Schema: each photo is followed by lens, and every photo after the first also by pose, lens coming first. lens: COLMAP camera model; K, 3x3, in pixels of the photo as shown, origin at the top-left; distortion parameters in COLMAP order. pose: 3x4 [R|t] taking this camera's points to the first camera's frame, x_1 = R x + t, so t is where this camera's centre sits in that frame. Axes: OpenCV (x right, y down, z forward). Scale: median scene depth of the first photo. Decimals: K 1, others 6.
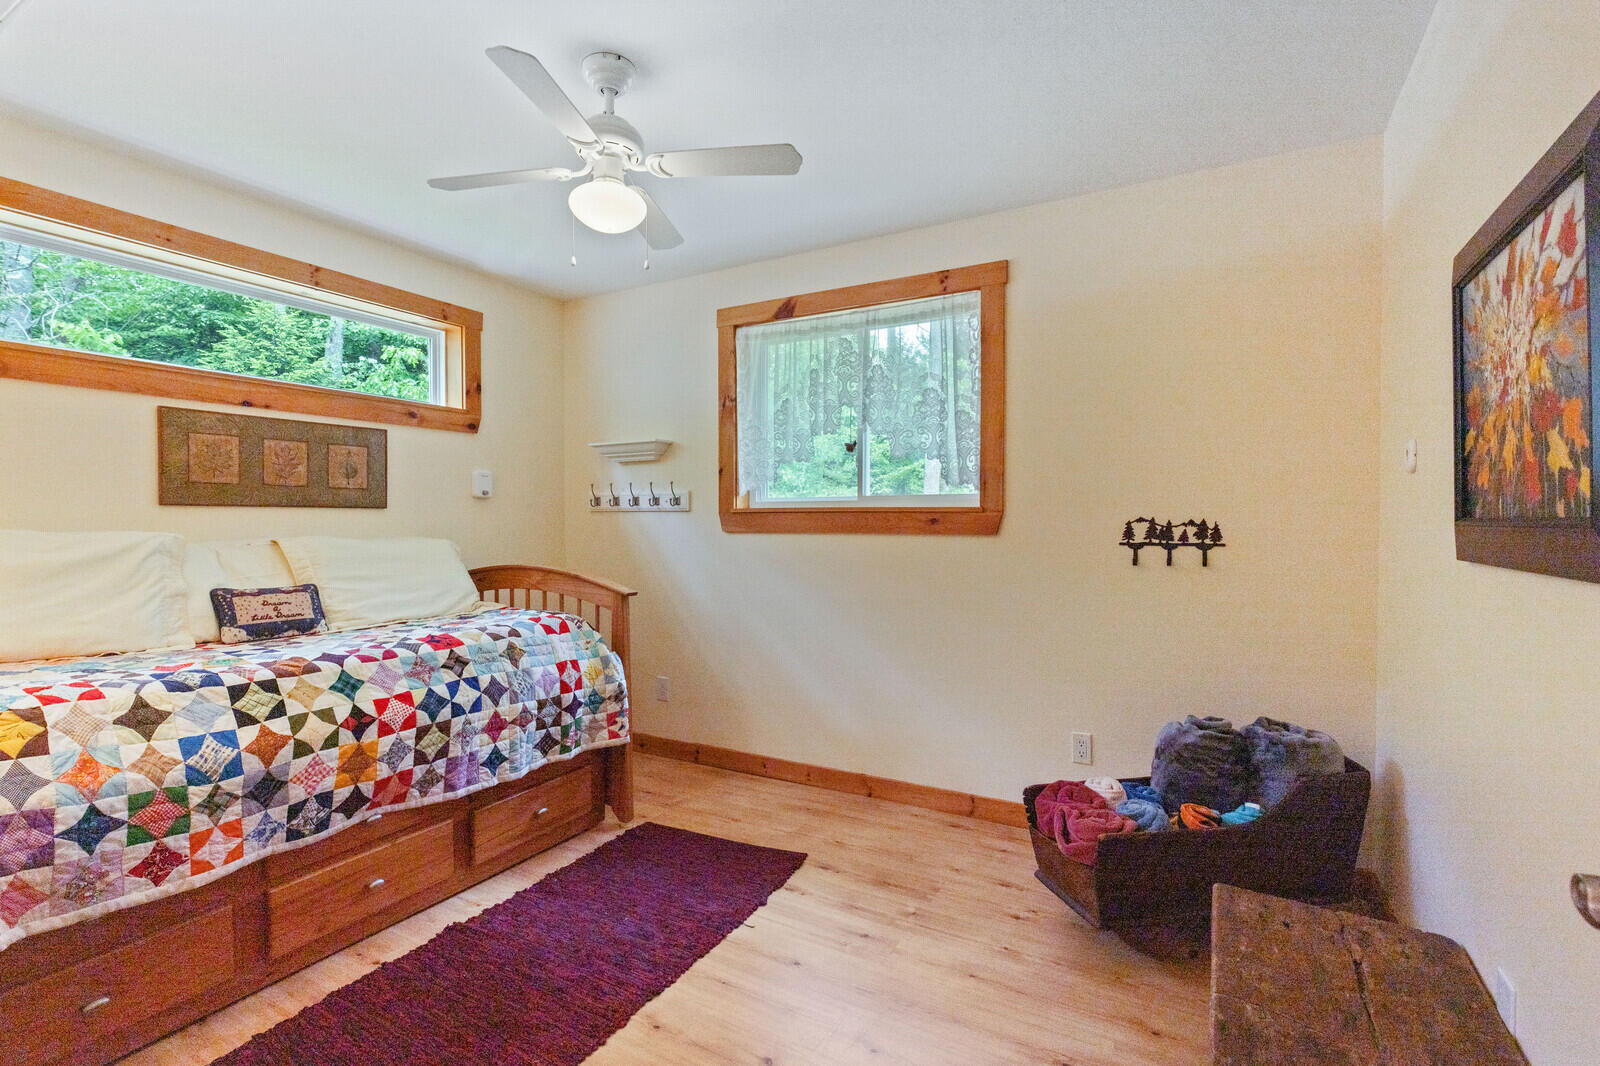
lens RADIAL K [[716.4, 0, 782.8], [0, 716.4, 534.1], [0, 0, 1]] dist [0.001468, -0.000722]
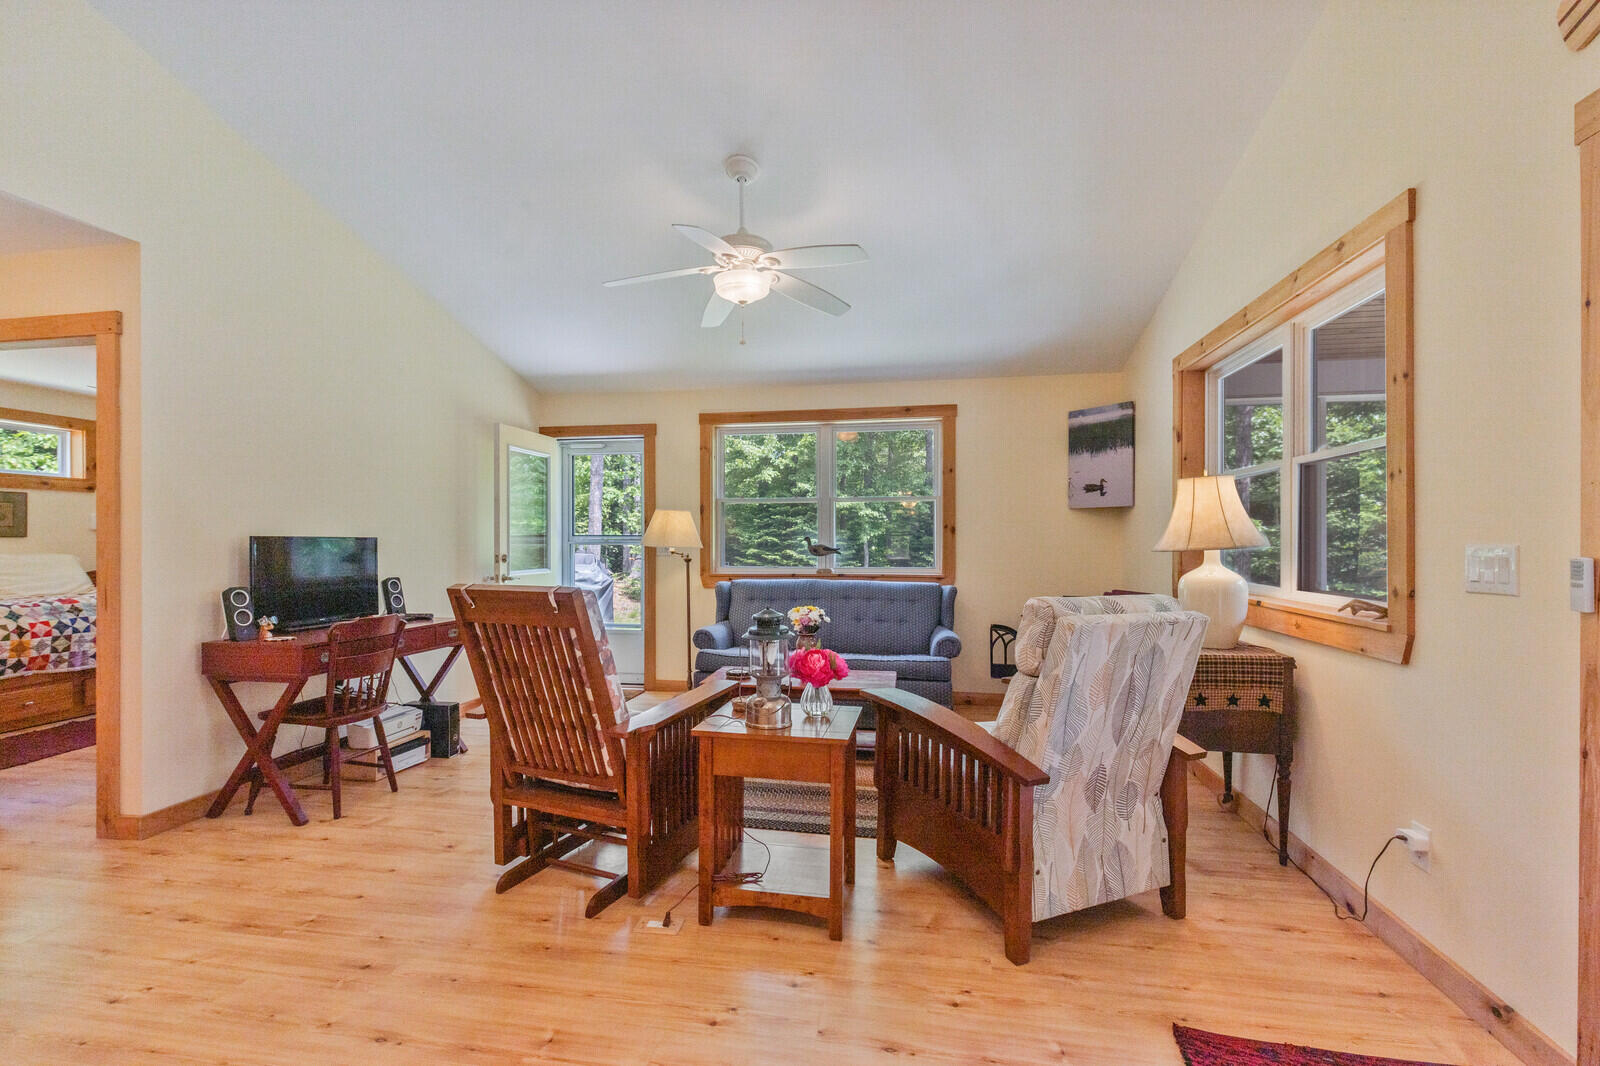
lens RADIAL K [[713.4, 0, 789.2], [0, 713.4, 542.2], [0, 0, 1]] dist [0.002094, 0.000072]
pose [[0.939855, -0.001109, 0.341571, 0.858654], [0.007330, 0.999830, -0.016923, 0.027866], [-0.341494, 0.018409, 0.939704, -1.823227]]
